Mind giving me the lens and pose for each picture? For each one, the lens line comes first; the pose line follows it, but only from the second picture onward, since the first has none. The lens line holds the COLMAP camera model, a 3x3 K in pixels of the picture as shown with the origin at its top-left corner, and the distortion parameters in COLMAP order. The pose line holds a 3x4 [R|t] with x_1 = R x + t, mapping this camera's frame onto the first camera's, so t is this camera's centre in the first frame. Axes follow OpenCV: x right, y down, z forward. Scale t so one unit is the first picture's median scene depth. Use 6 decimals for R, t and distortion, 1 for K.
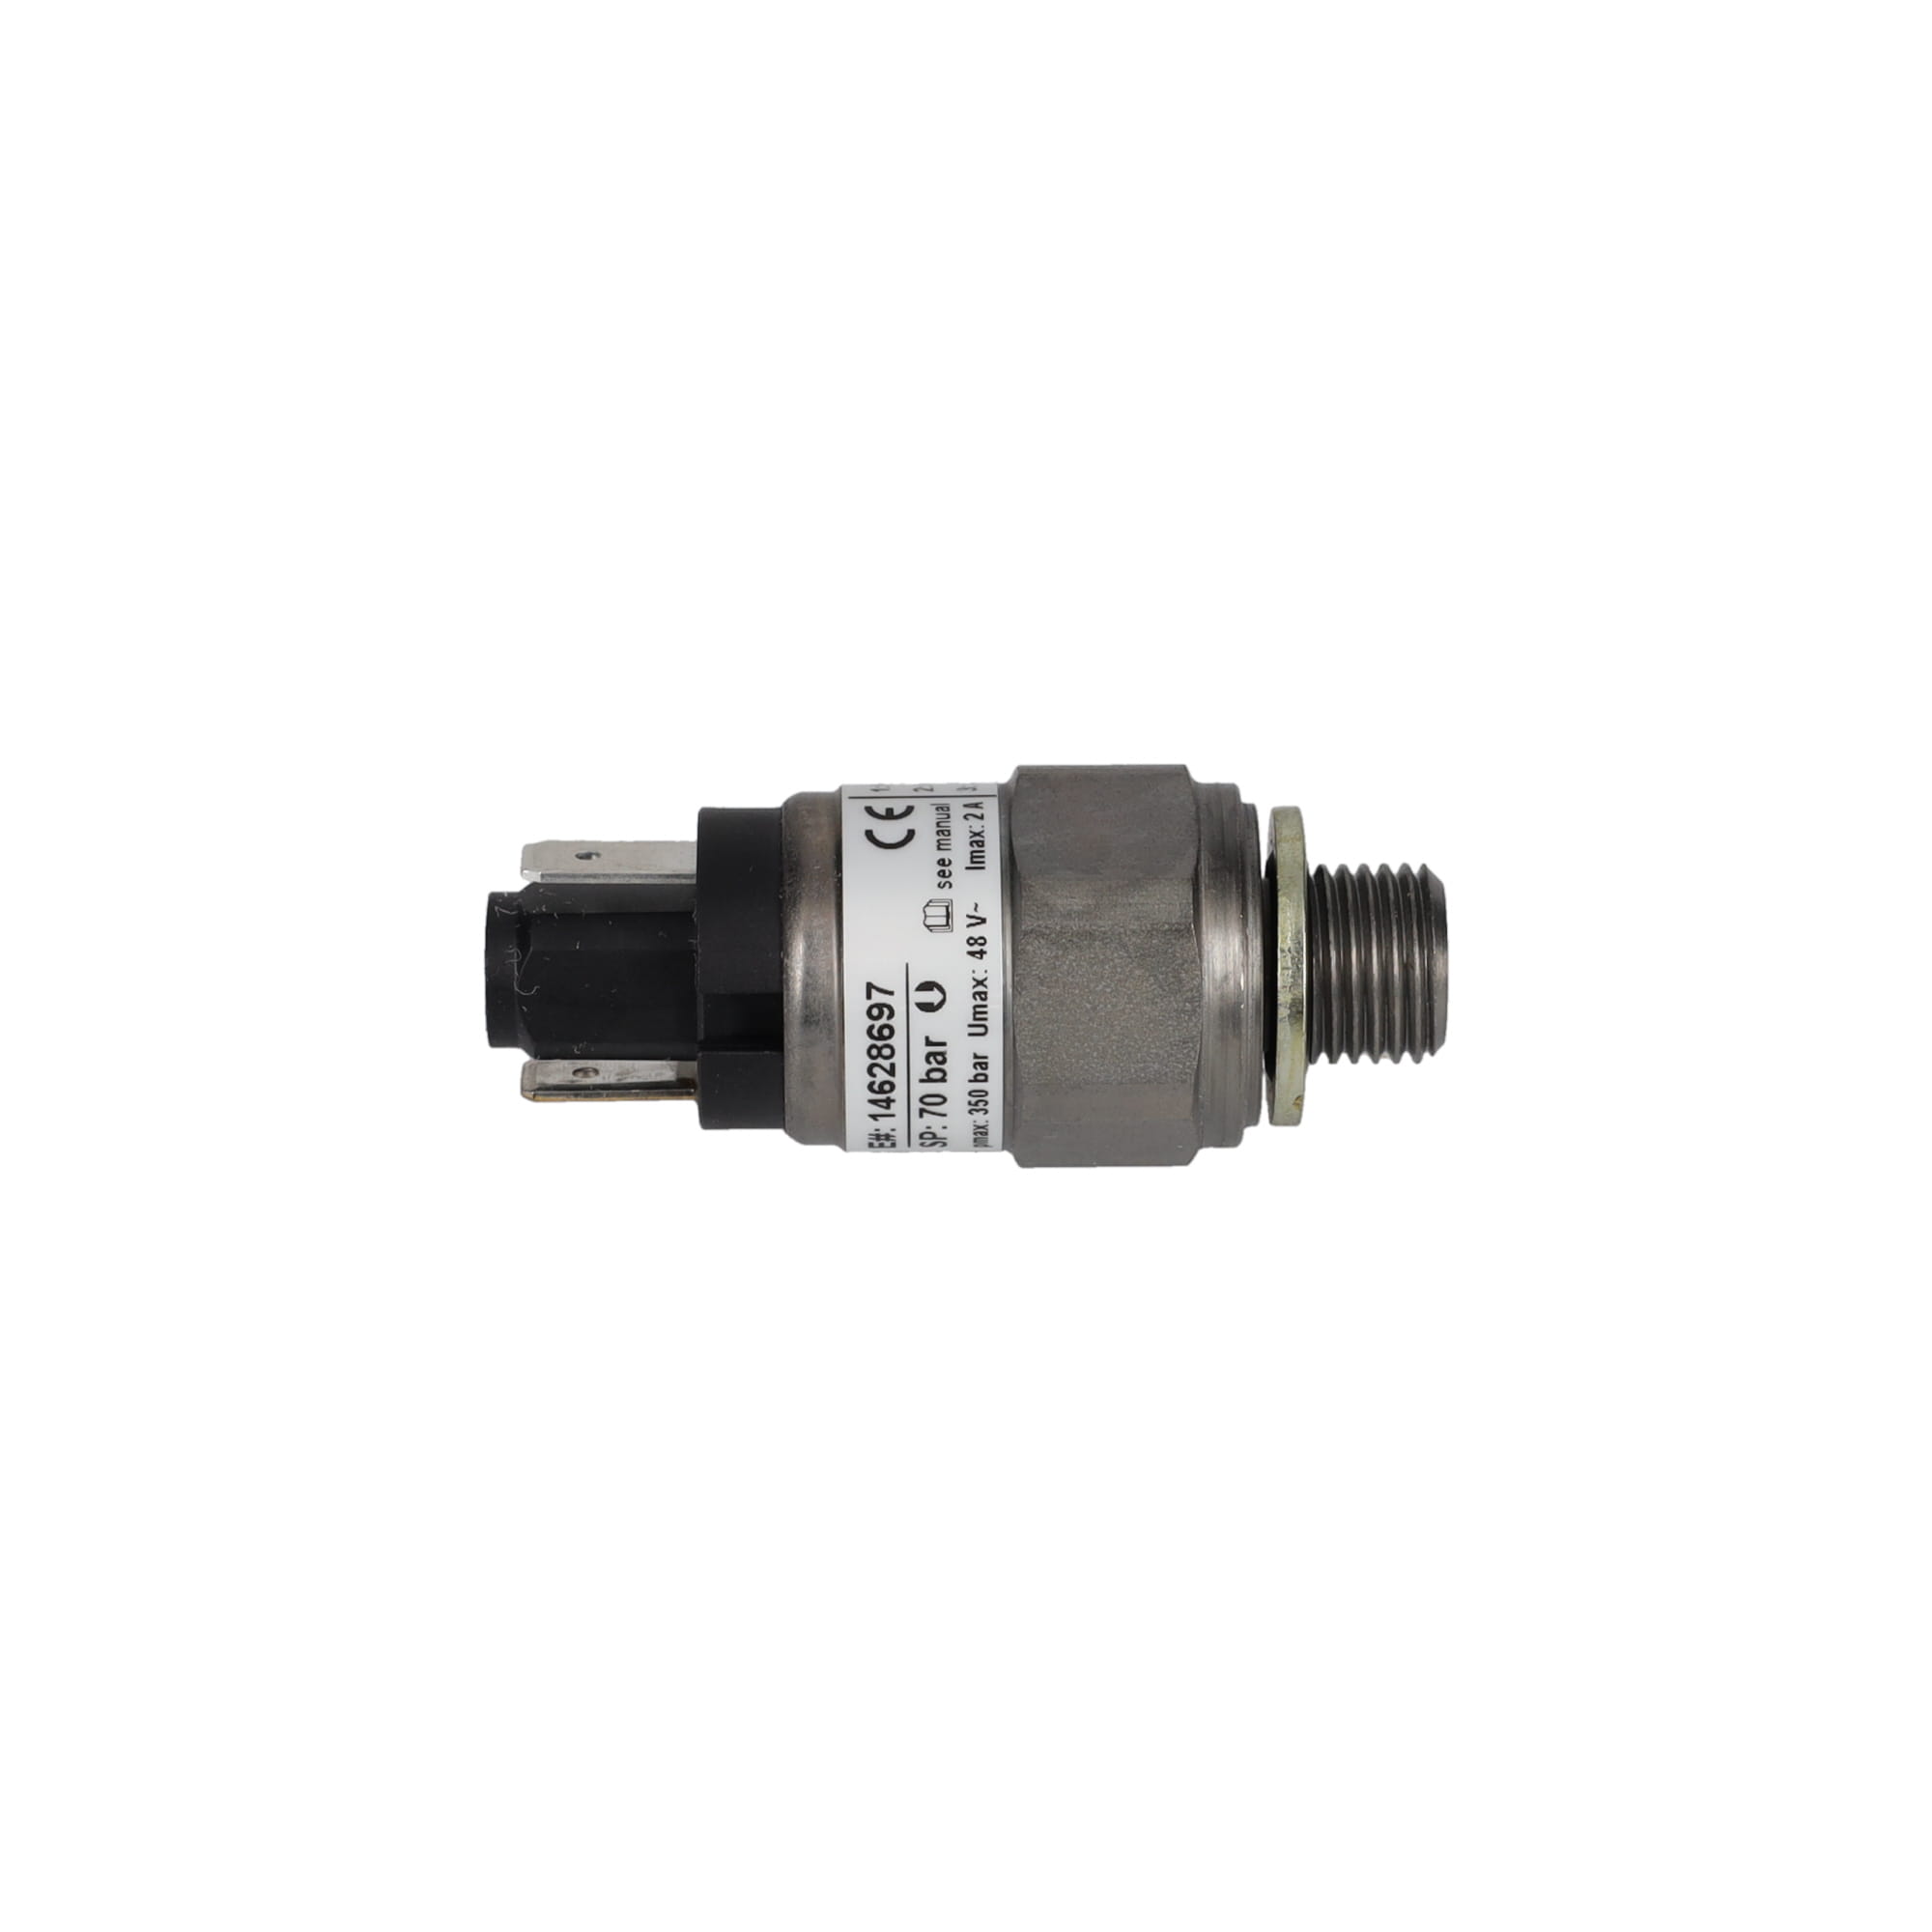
lens RADIAL K [[9578.2, 0, 966.0], [0, 9578.2, 966.0], [0, 0, 1]] dist [-0.056351, -0.355126]
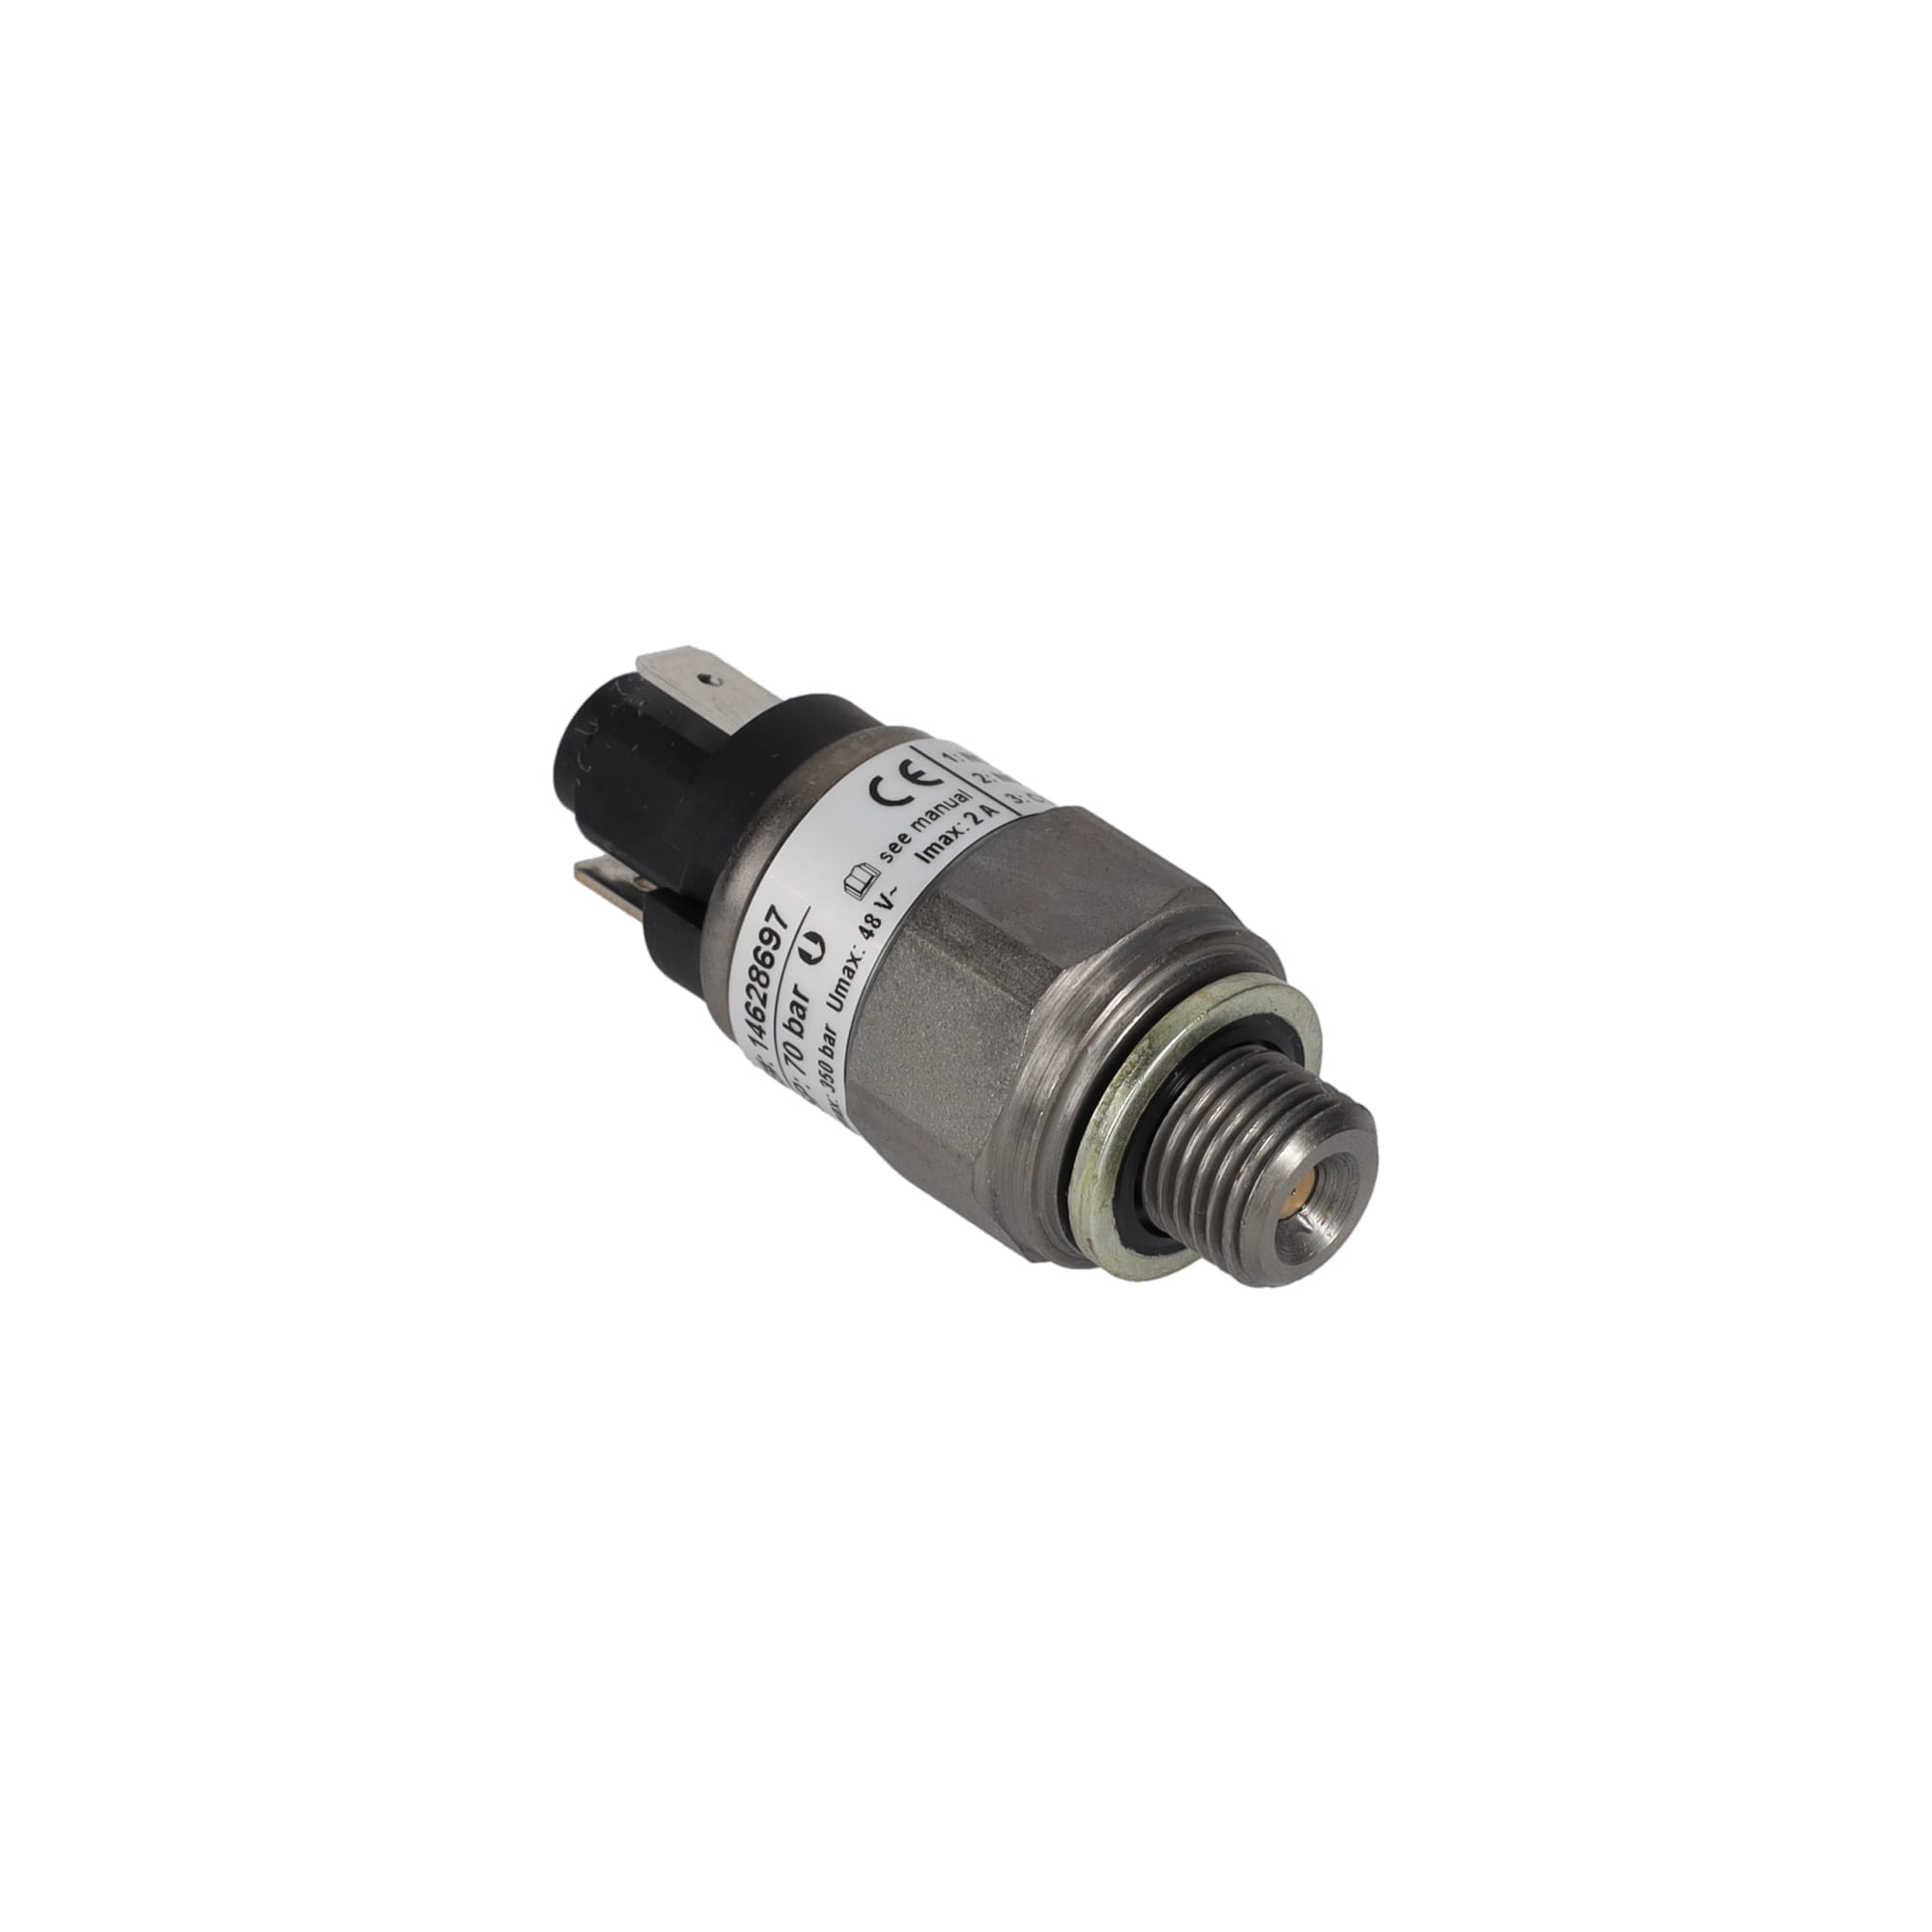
lens RADIAL K [[9578.2, 0, 966.0], [0, 9578.2, 966.0], [0, 0, 1]] dist [-0.056351, -0.355126]
pose [[0.707194, 0.472086, -0.526319, 0.514856], [-0.472569, 0.869321, 0.144772, -0.141995], [0.525885, 0.146340, 0.837872, 0.199556]]
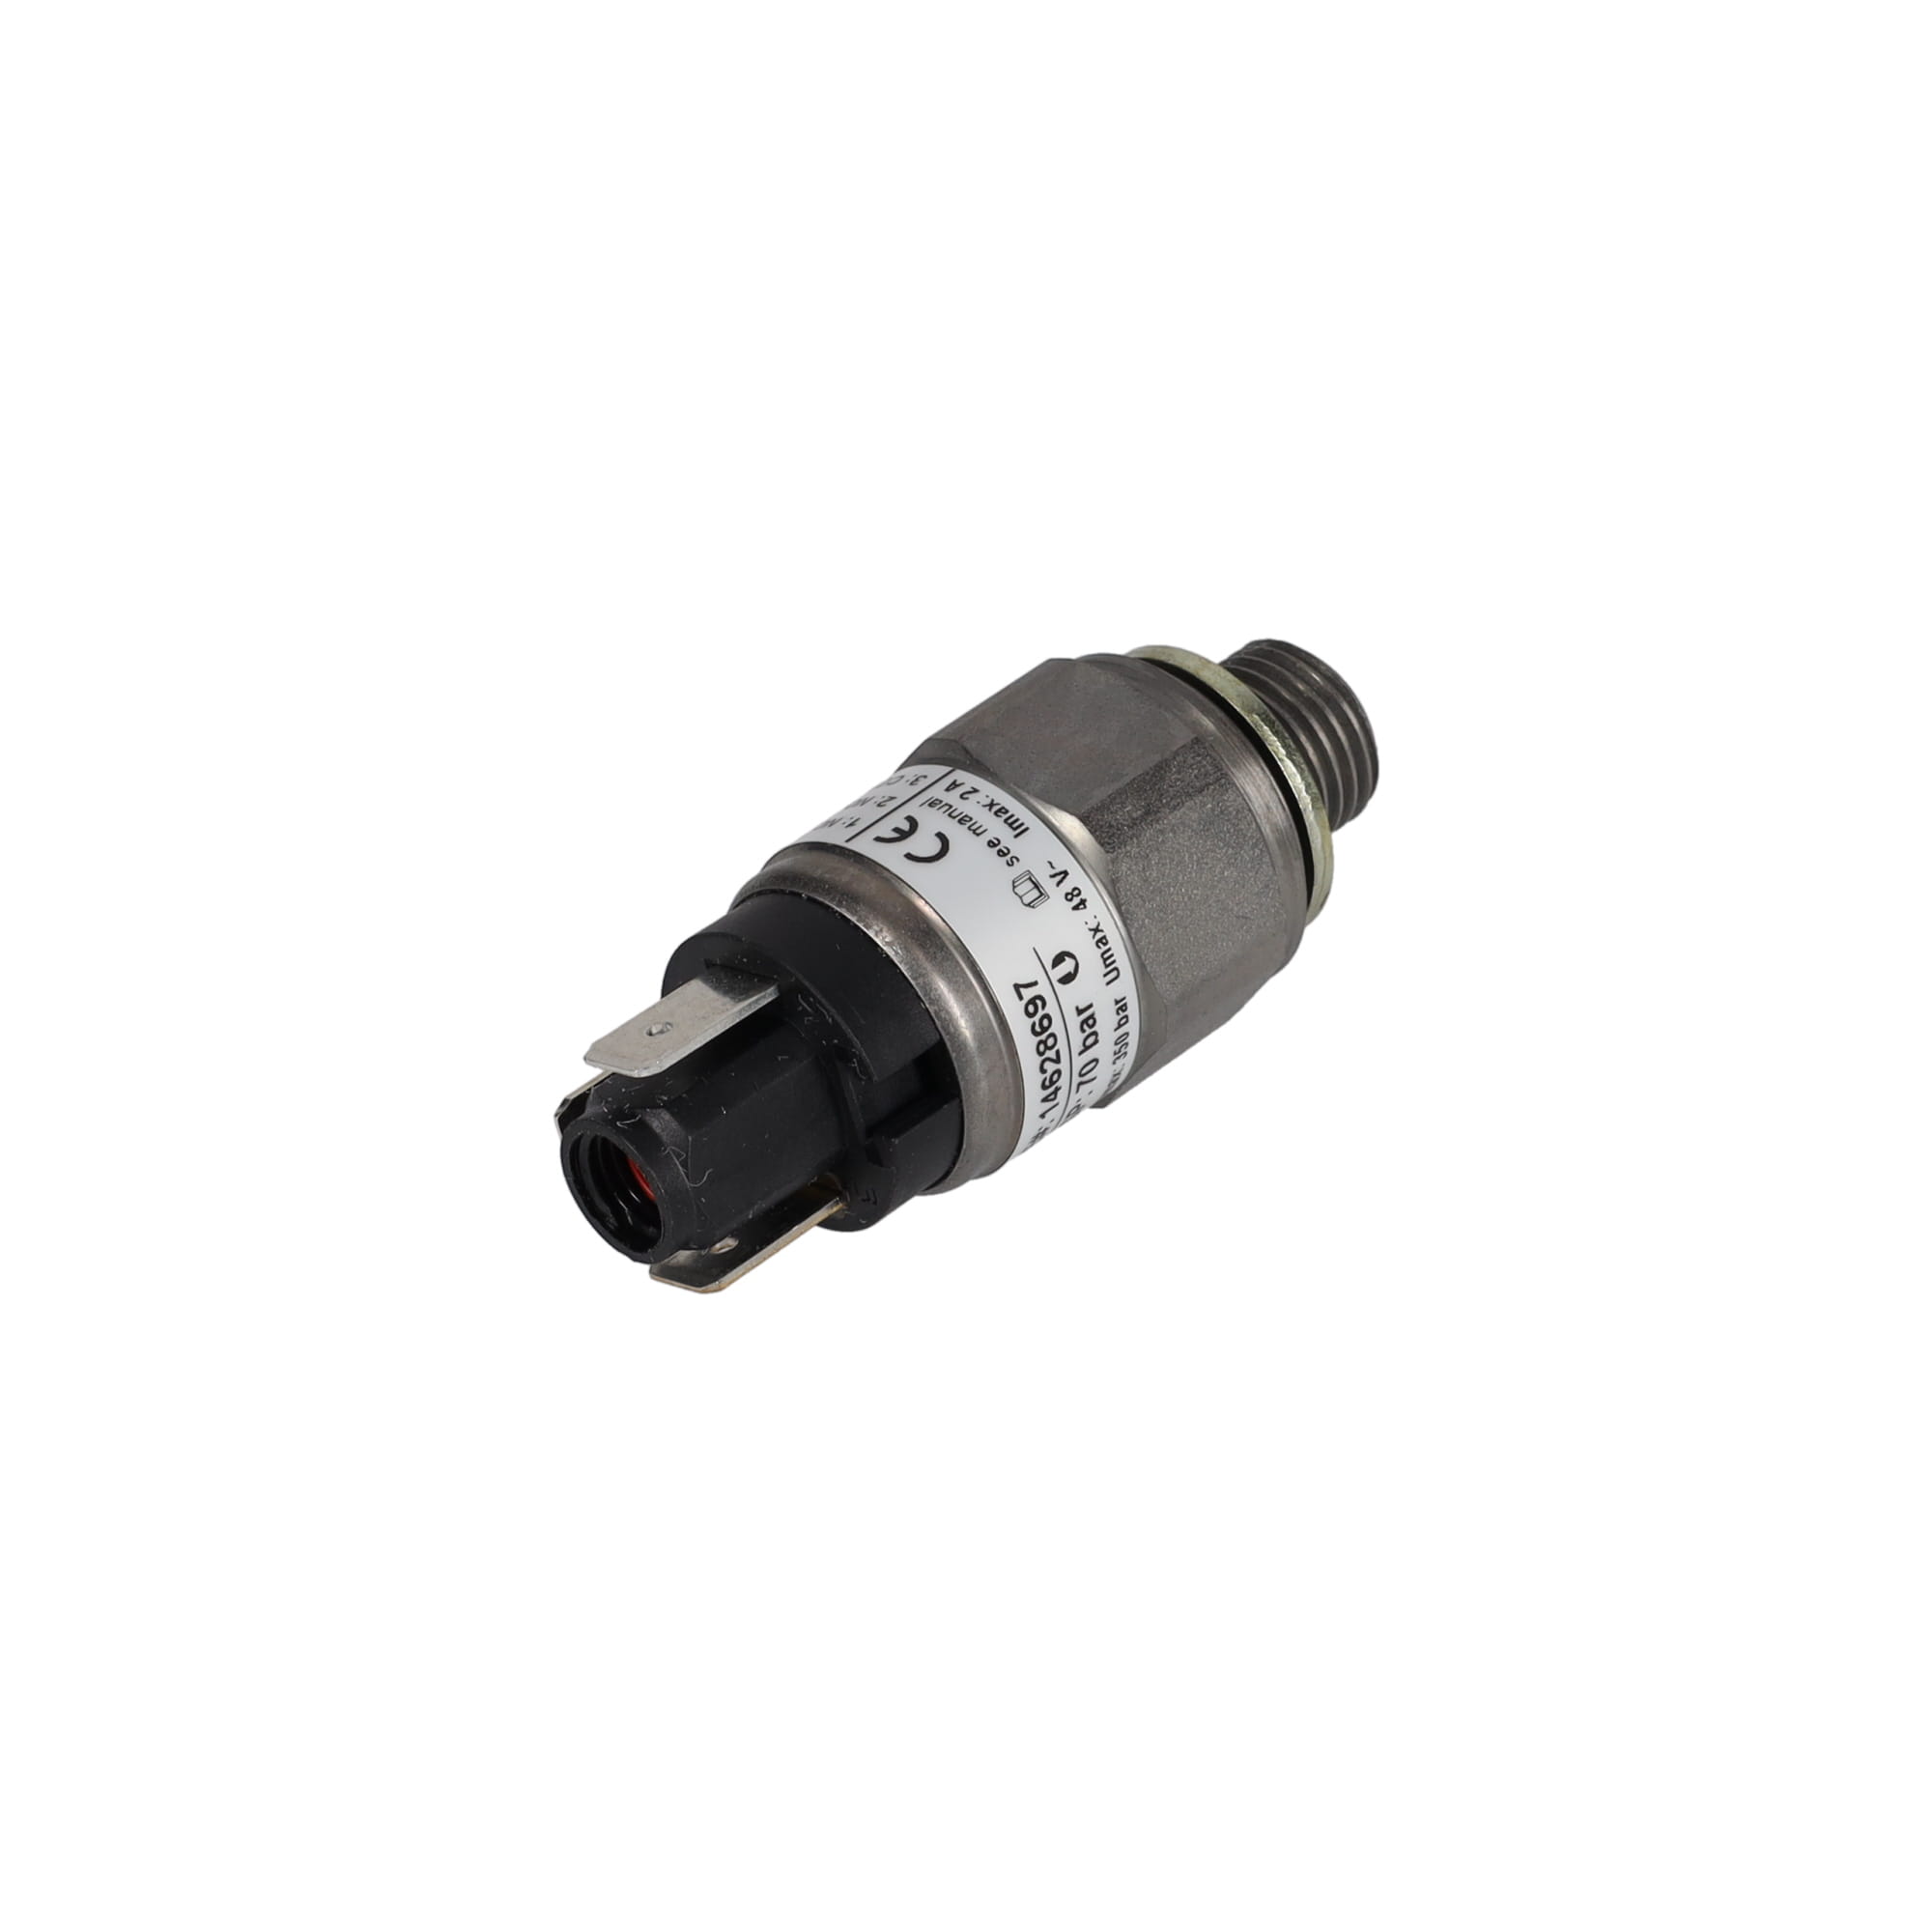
lens RADIAL K [[9578.2, 0, 966.0], [0, 9578.2, 966.0], [0, 0, 1]] dist [-0.056351, -0.355126]
pose [[0.711134, -0.469591, 0.523232, -0.511544], [0.468848, 0.871332, 0.144785, -0.140170], [-0.523899, 0.142355, 0.839801, 0.199349]]
